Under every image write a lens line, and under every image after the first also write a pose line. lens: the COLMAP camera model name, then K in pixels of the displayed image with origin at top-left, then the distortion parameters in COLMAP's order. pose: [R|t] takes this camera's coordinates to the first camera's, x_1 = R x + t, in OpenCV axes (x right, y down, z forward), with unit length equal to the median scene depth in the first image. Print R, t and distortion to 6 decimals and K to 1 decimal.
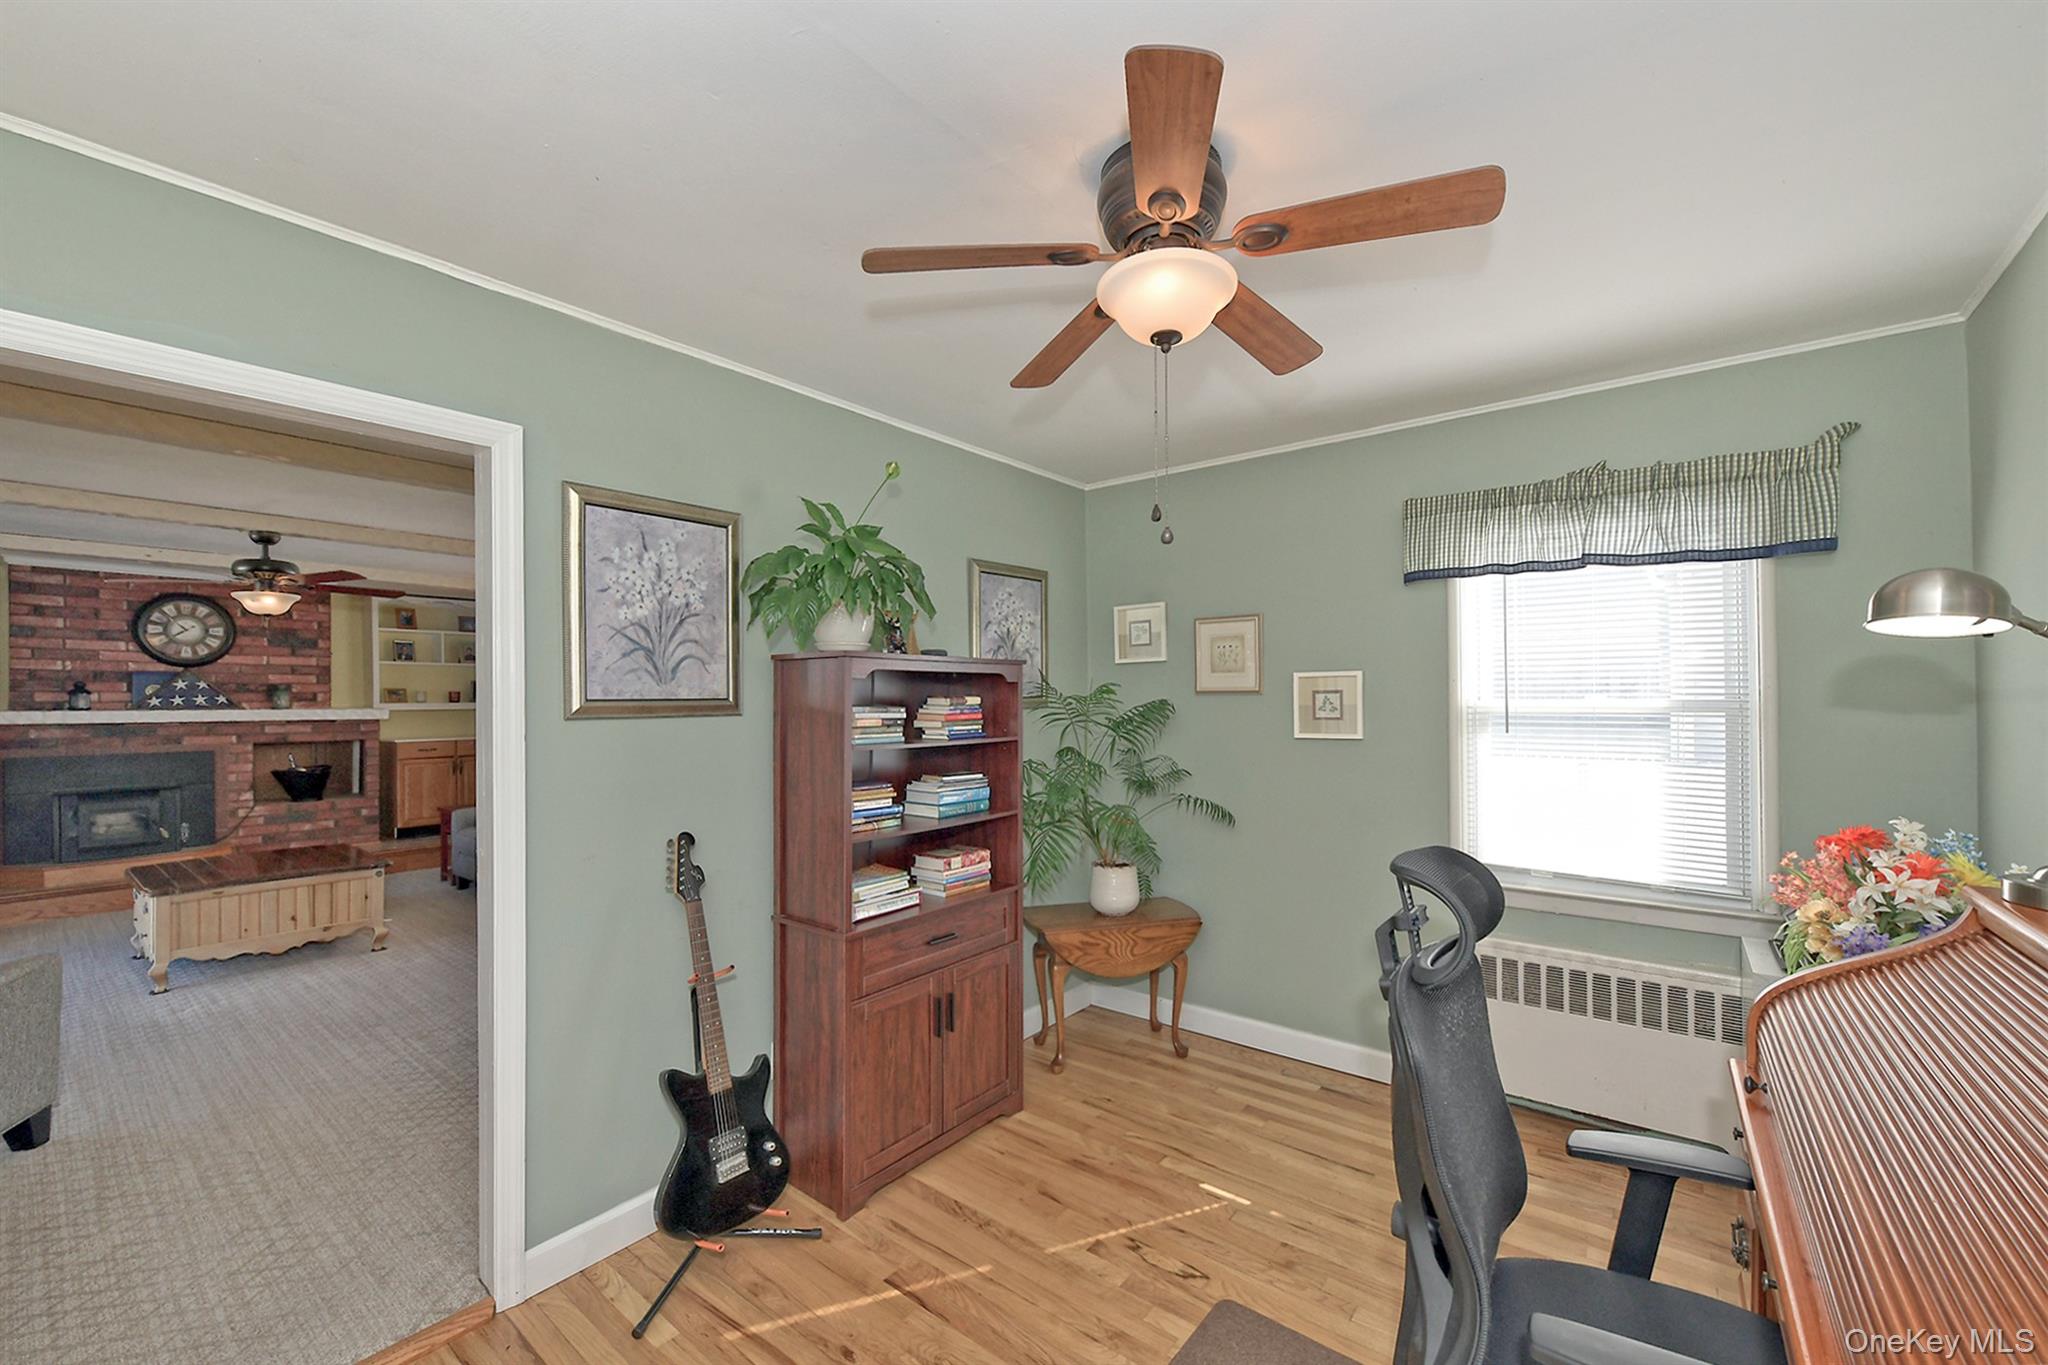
lens RADIAL K [[864.6, 0, 1076.6], [0, 864.6, 676.4], [0, 0, 1]] dist [-0.001082, -0.001842]
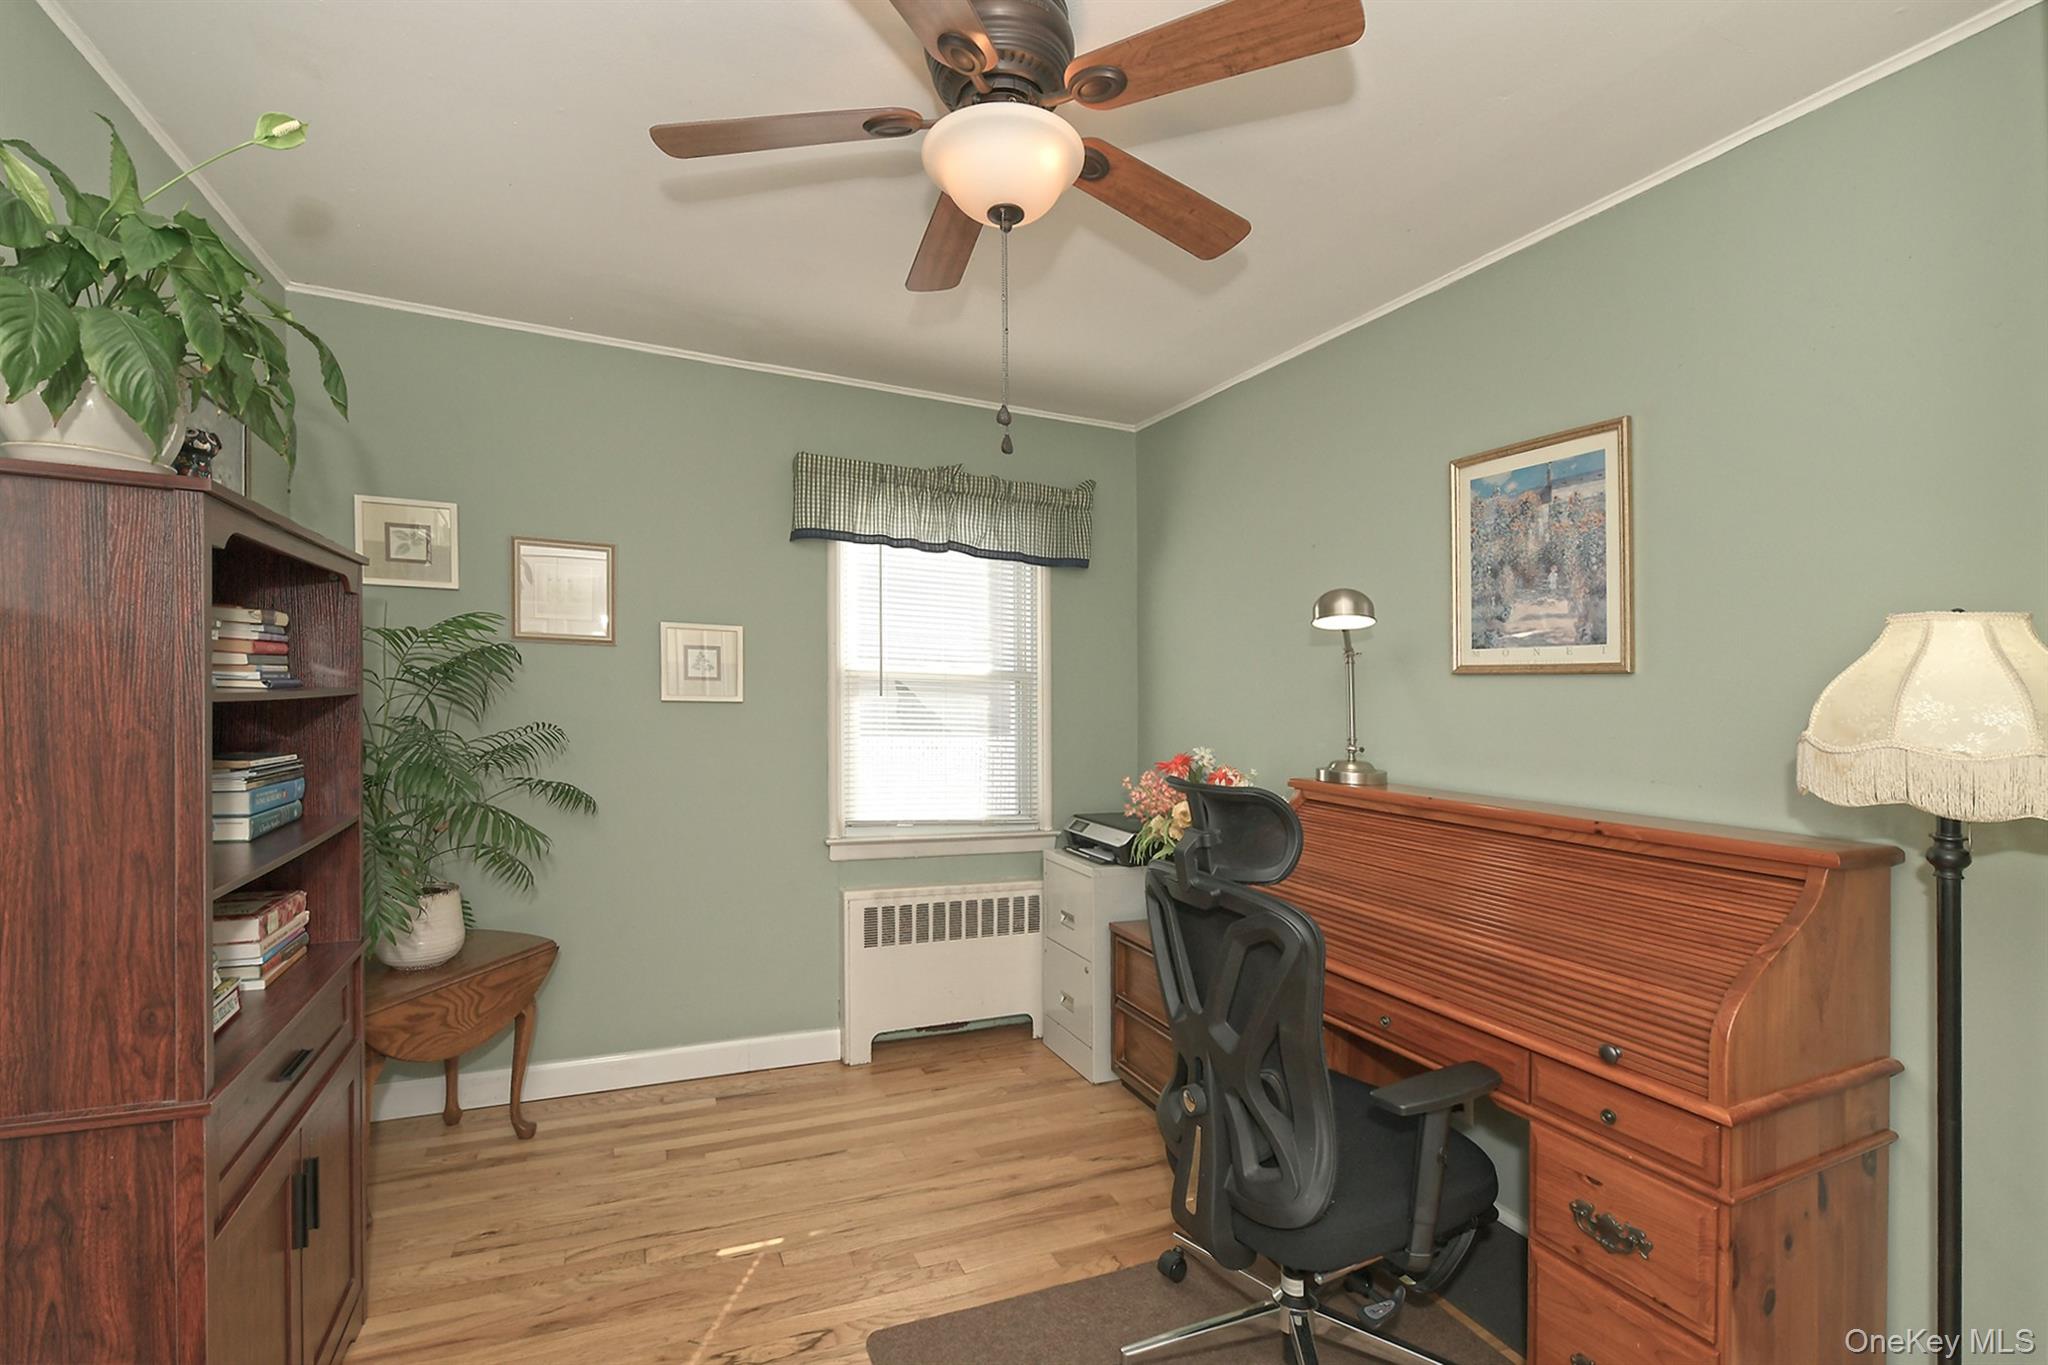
lens RADIAL K [[871.8, 0, 1086.9], [0, 871.8, 680.6], [0, 0, 1]] dist [-0.002472, -0.002135]
pose [[0.464587, 0.029503, 0.885036, -0.341363], [-0.053605, 0.998549, -0.005147, 0.039430], [-0.883903, -0.045051, 0.465495, 0.285047]]
